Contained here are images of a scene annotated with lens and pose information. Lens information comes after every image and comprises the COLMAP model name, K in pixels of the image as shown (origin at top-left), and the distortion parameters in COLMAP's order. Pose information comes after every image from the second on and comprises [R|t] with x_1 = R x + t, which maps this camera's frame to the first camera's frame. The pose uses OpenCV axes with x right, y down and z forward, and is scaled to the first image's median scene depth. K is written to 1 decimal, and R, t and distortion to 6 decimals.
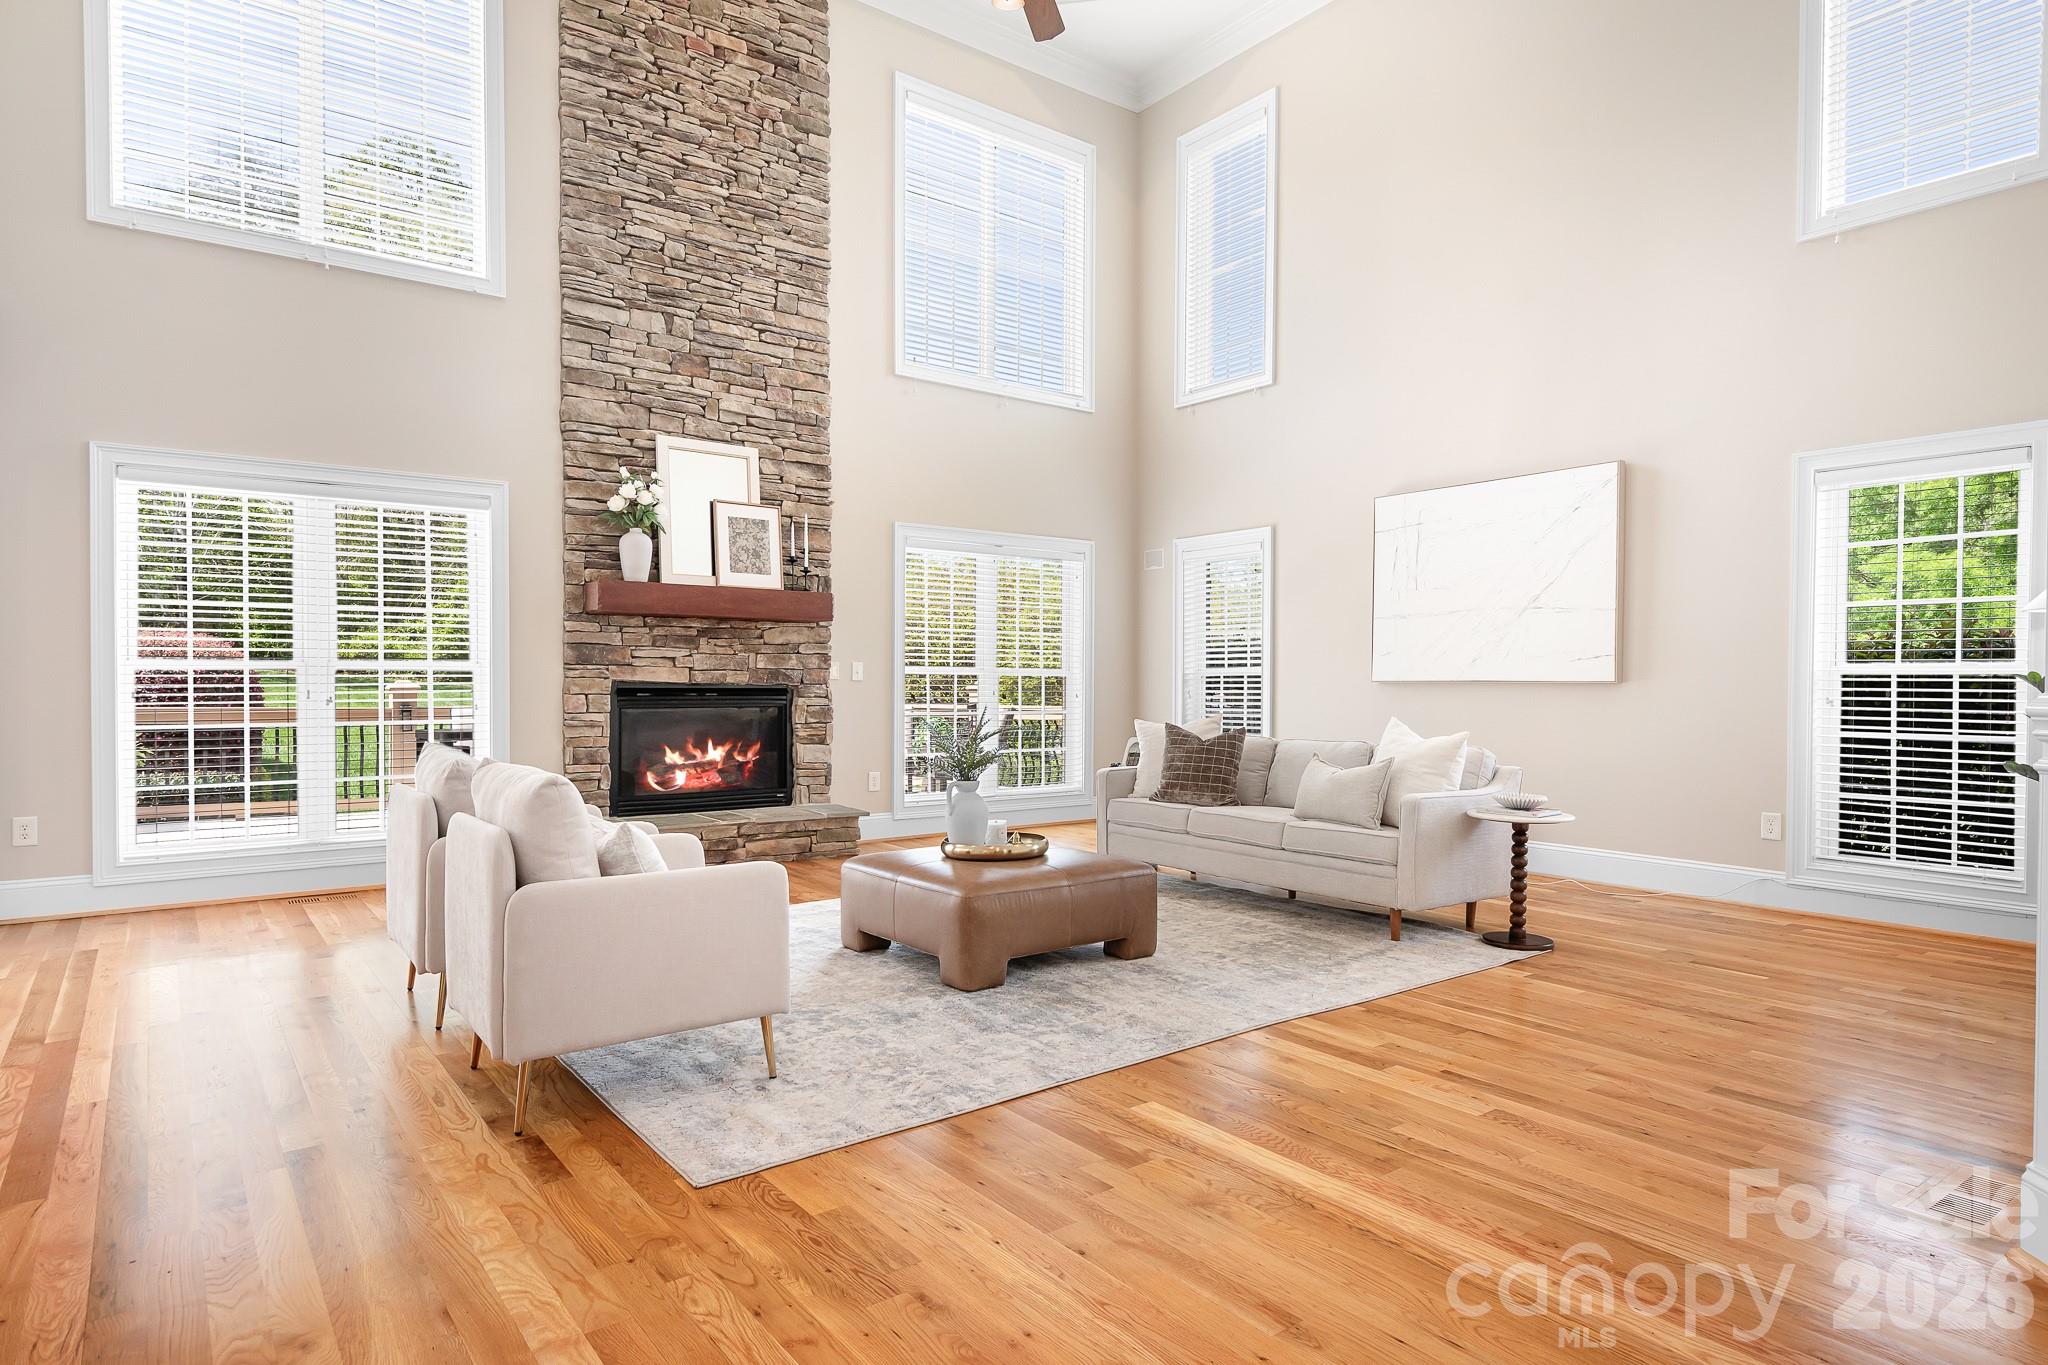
lens RADIAL K [[1159.0, 0, 1003.7], [0, 1159.0, 687.7], [0, 0, 1]] dist [0.014193, -0.005213]
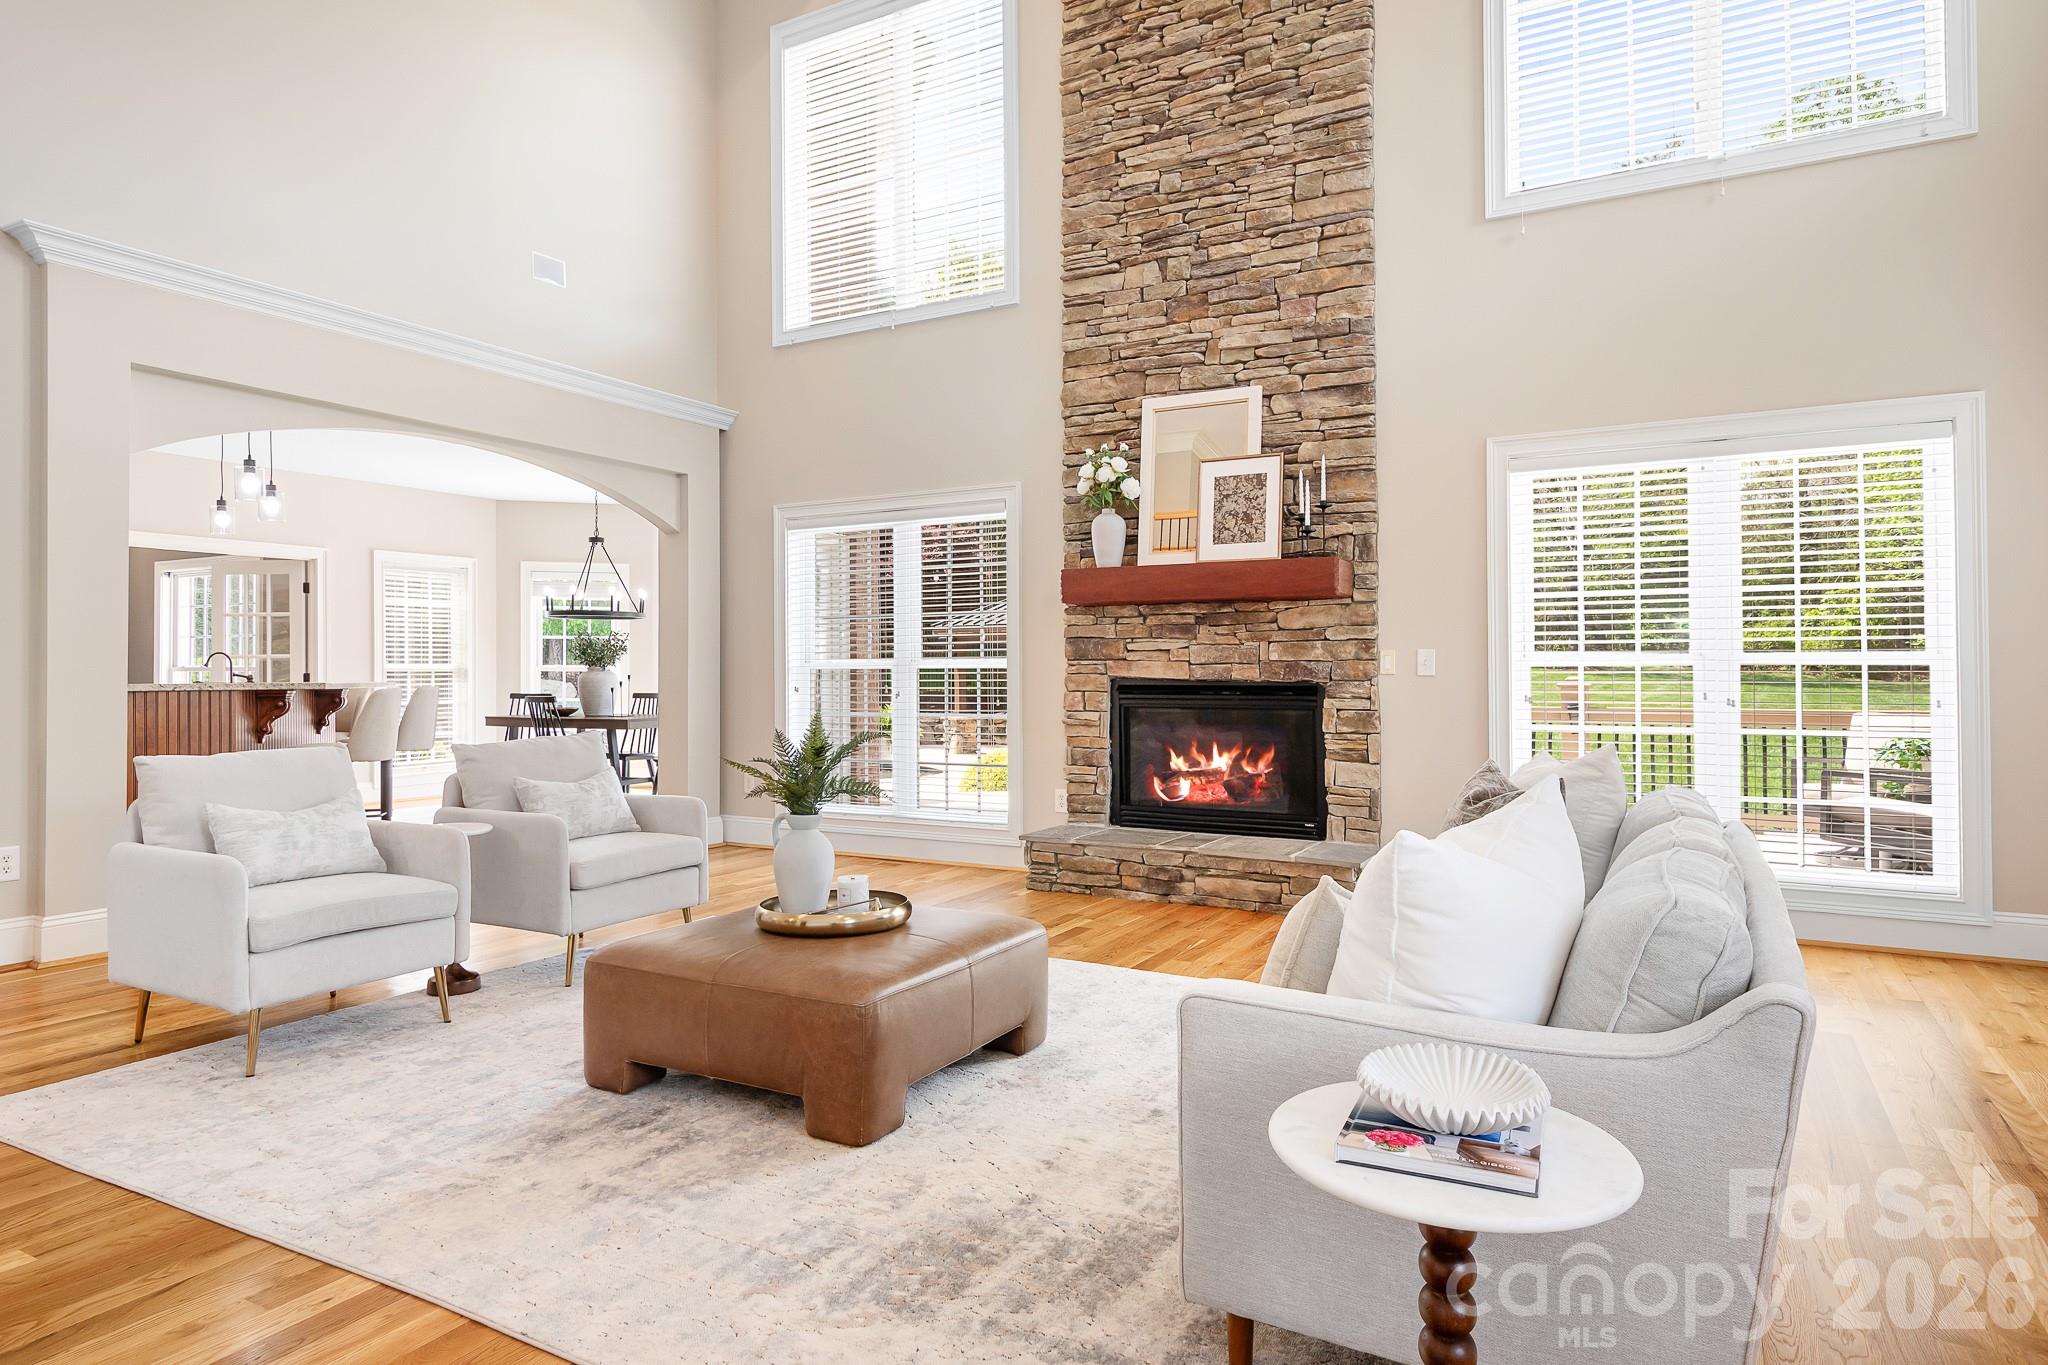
lens RADIAL K [[1159.0, 0, 1028.4], [0, 1159.0, 657.4], [0, 0, 1]] dist [0.014193, -0.005213]
pose [[0.409722, -0.013745, -0.912107, 0.458368], [0.000230, 0.999888, -0.014964, -0.007156], [0.912210, 0.005922, 0.409679, 0.540566]]
